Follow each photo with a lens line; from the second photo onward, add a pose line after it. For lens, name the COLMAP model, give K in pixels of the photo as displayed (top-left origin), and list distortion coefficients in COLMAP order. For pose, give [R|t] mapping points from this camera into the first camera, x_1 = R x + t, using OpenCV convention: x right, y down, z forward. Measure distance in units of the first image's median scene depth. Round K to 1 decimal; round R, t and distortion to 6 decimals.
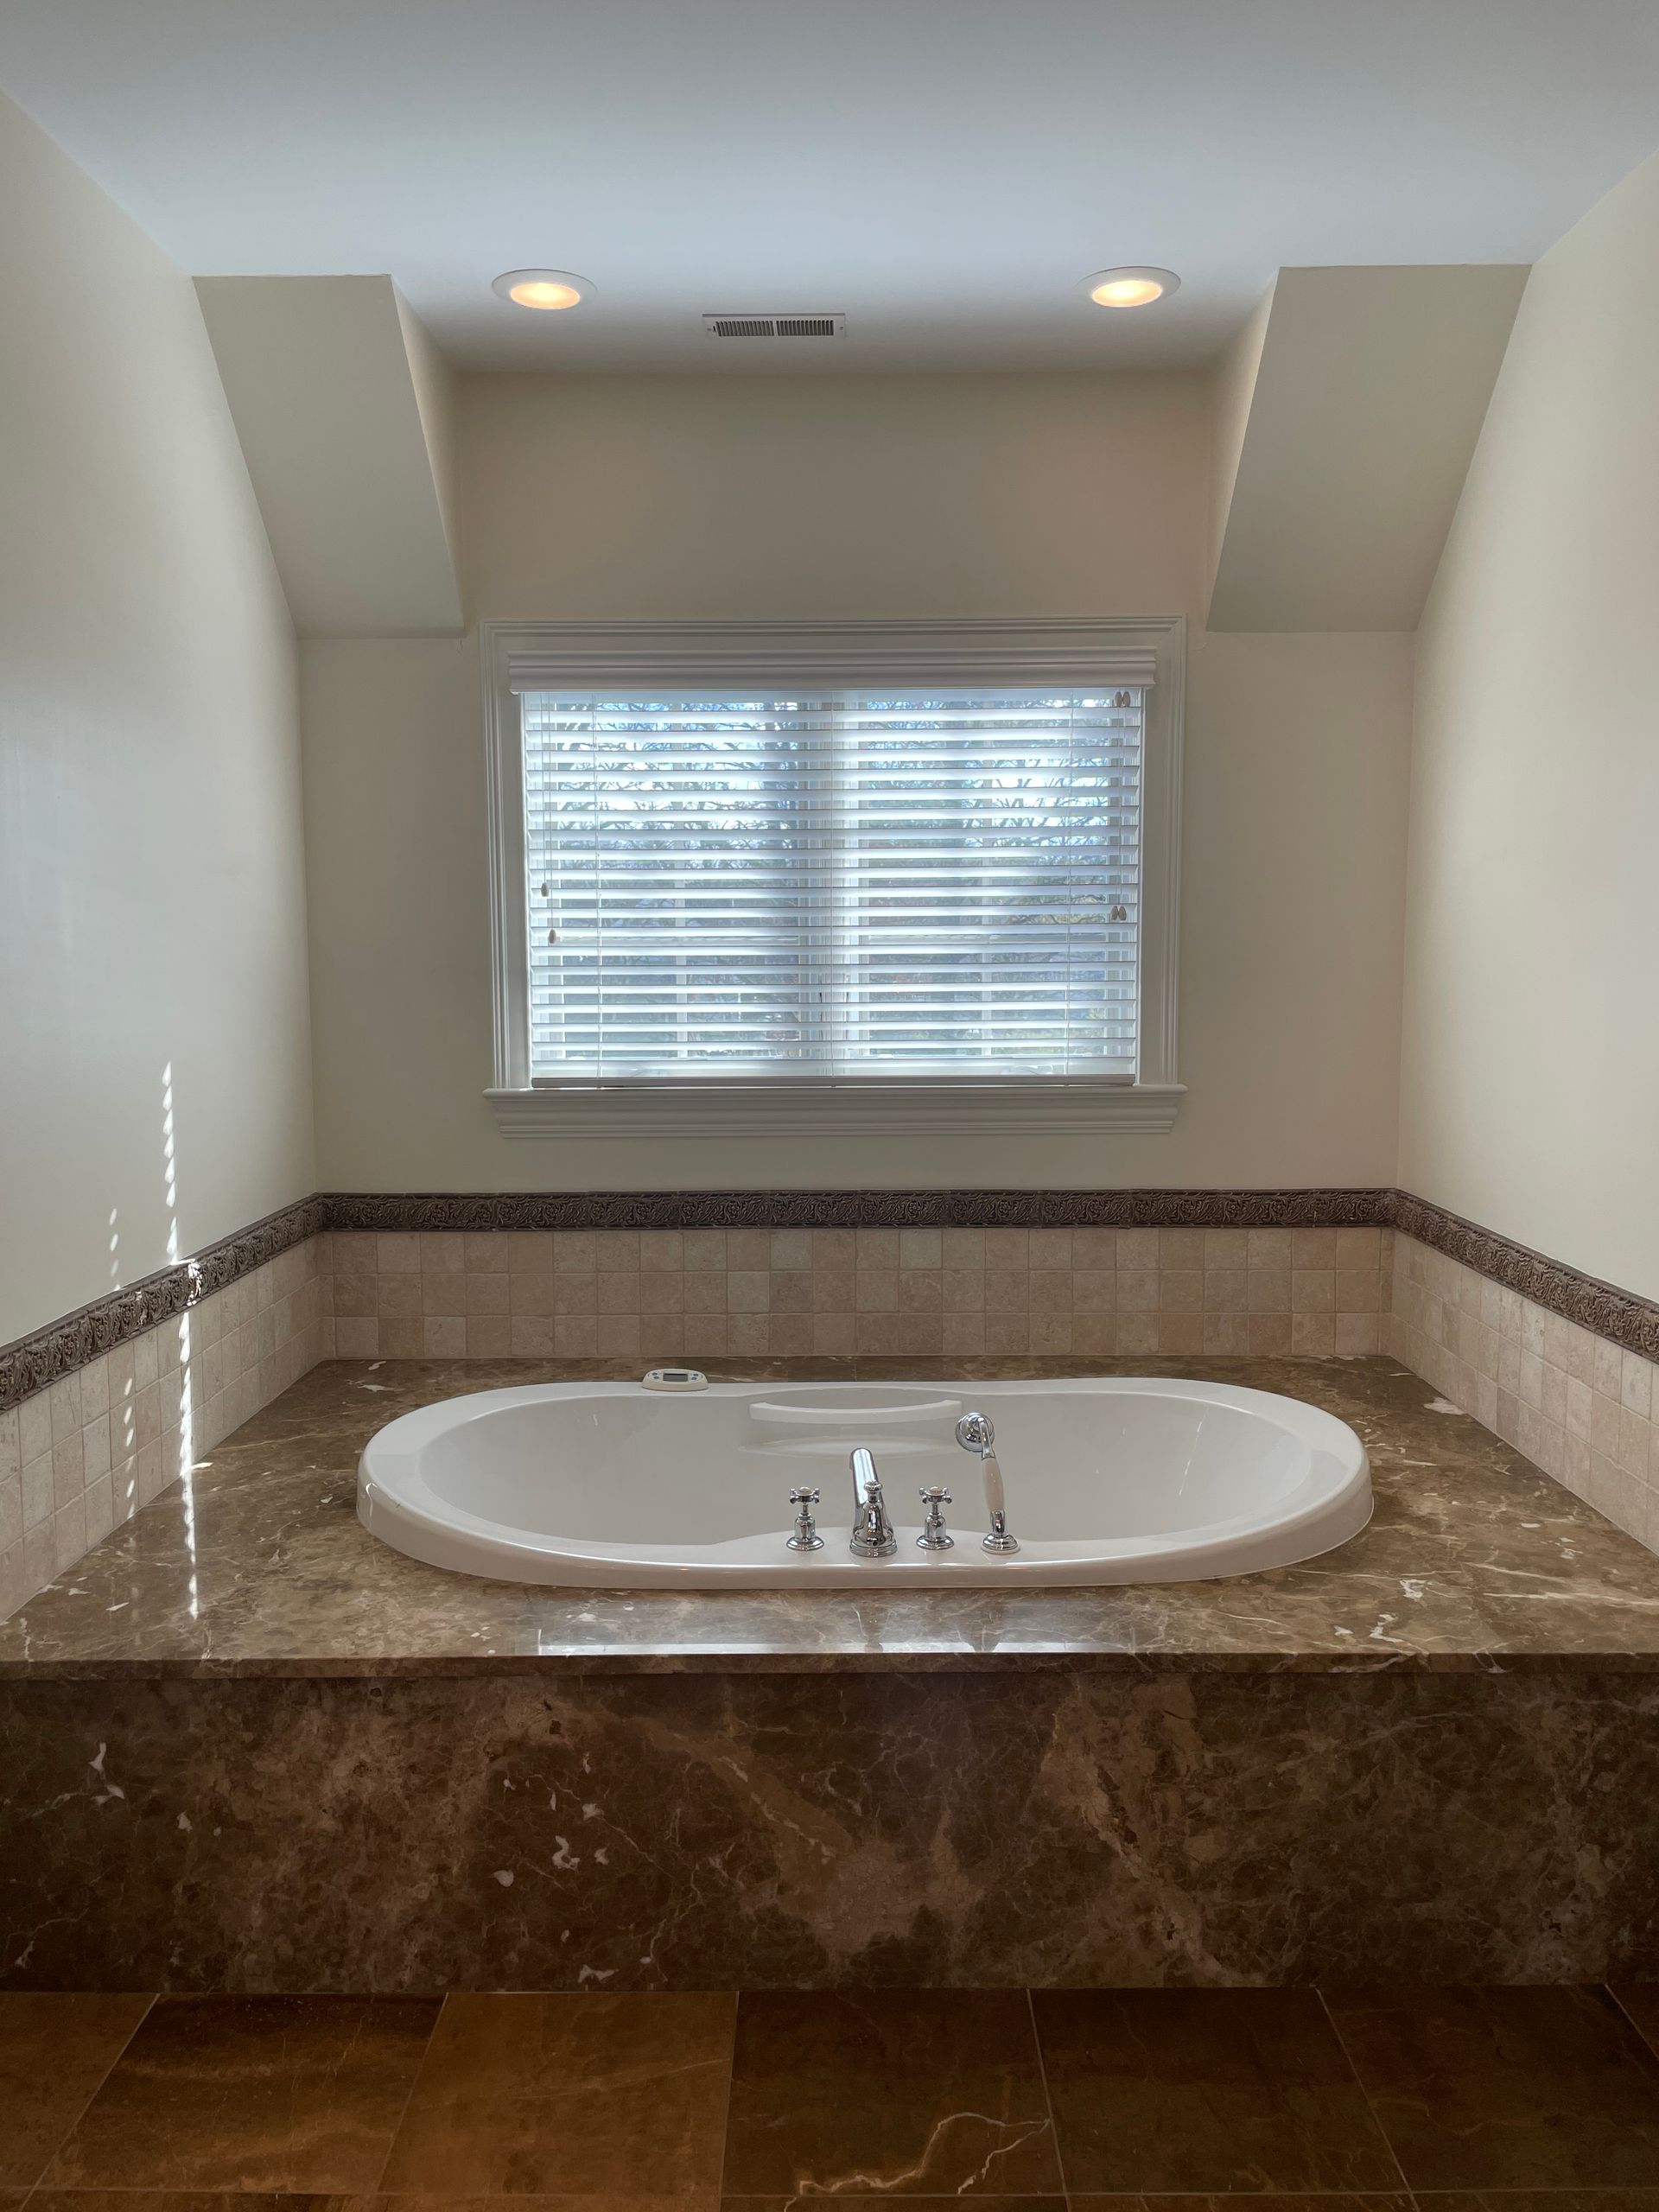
lens RADIAL K [[1696.4, 0, 834.3], [0, 1696.4, 1099.7], [0, 0, 1]] dist [0.075046, -0.106275]
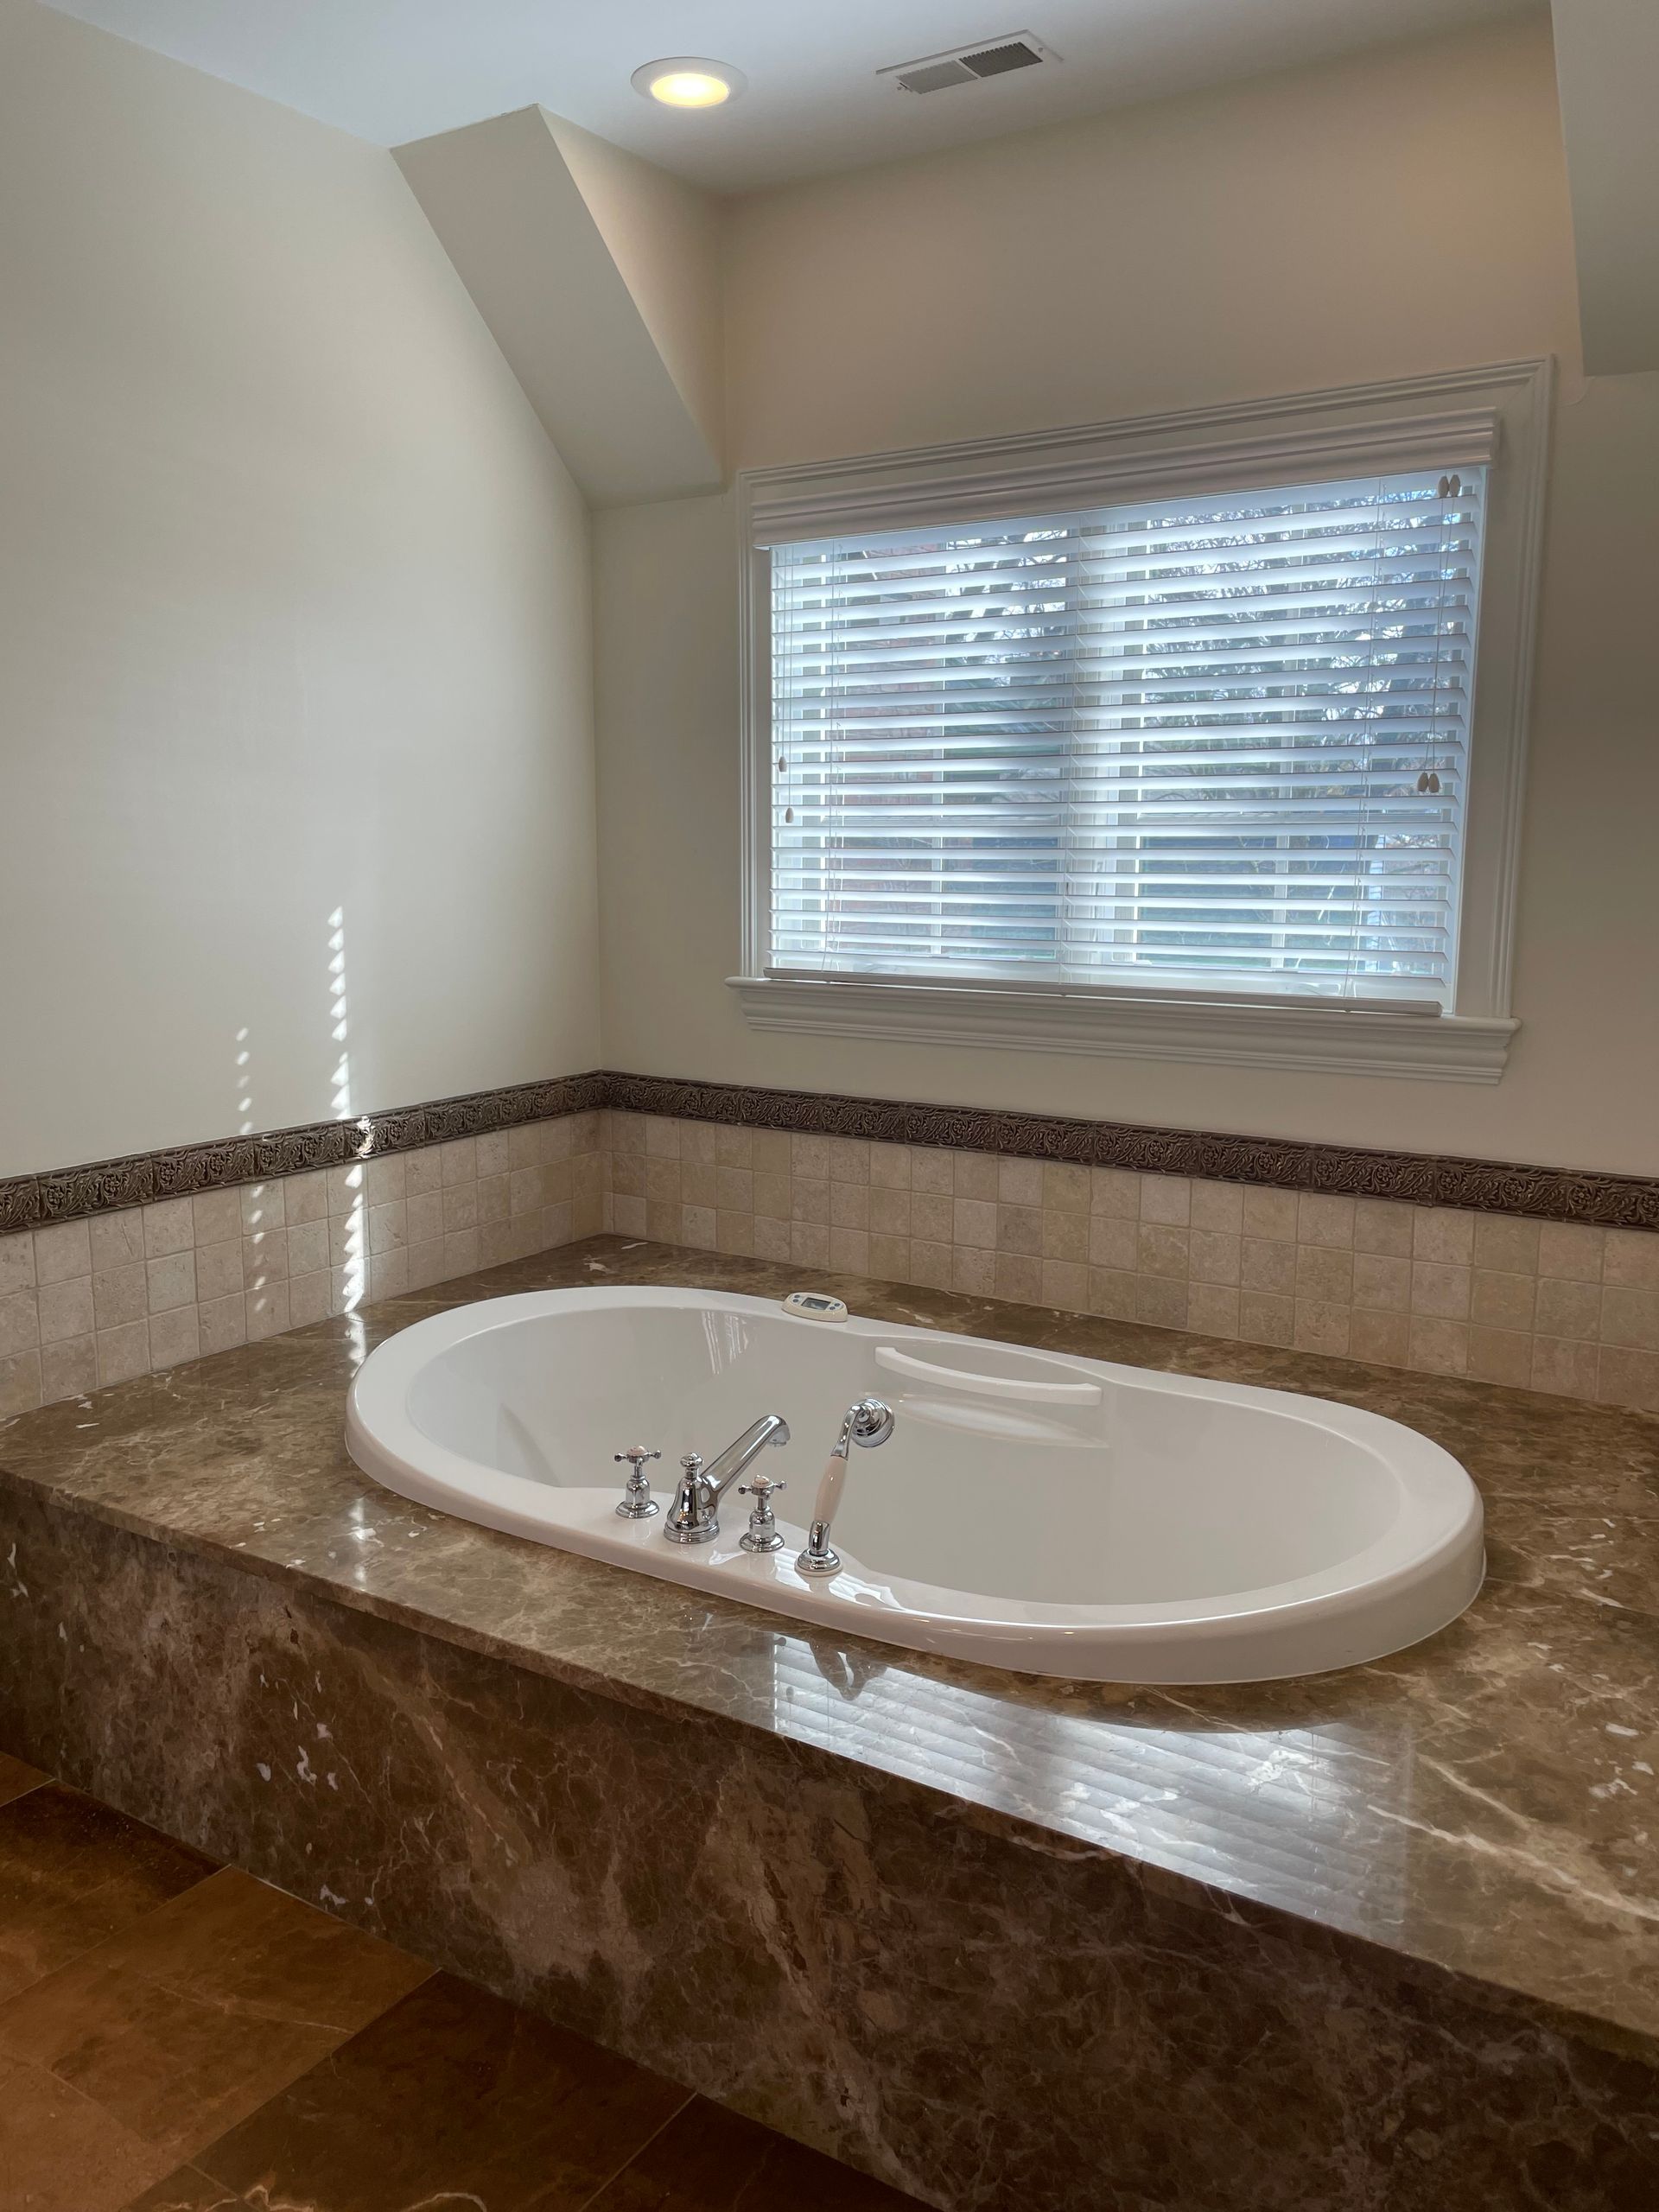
lens RADIAL K [[1696.4, 0, 821.1], [0, 1696.4, 1099.5], [0, 0, 1]] dist [0.075046, -0.106275]
pose [[0.840479, 0.092228, -0.533938, 0.510403], [-0.058335, 0.995082, 0.080058, -0.024145], [0.538695, -0.036140, 0.841725, 0.323413]]
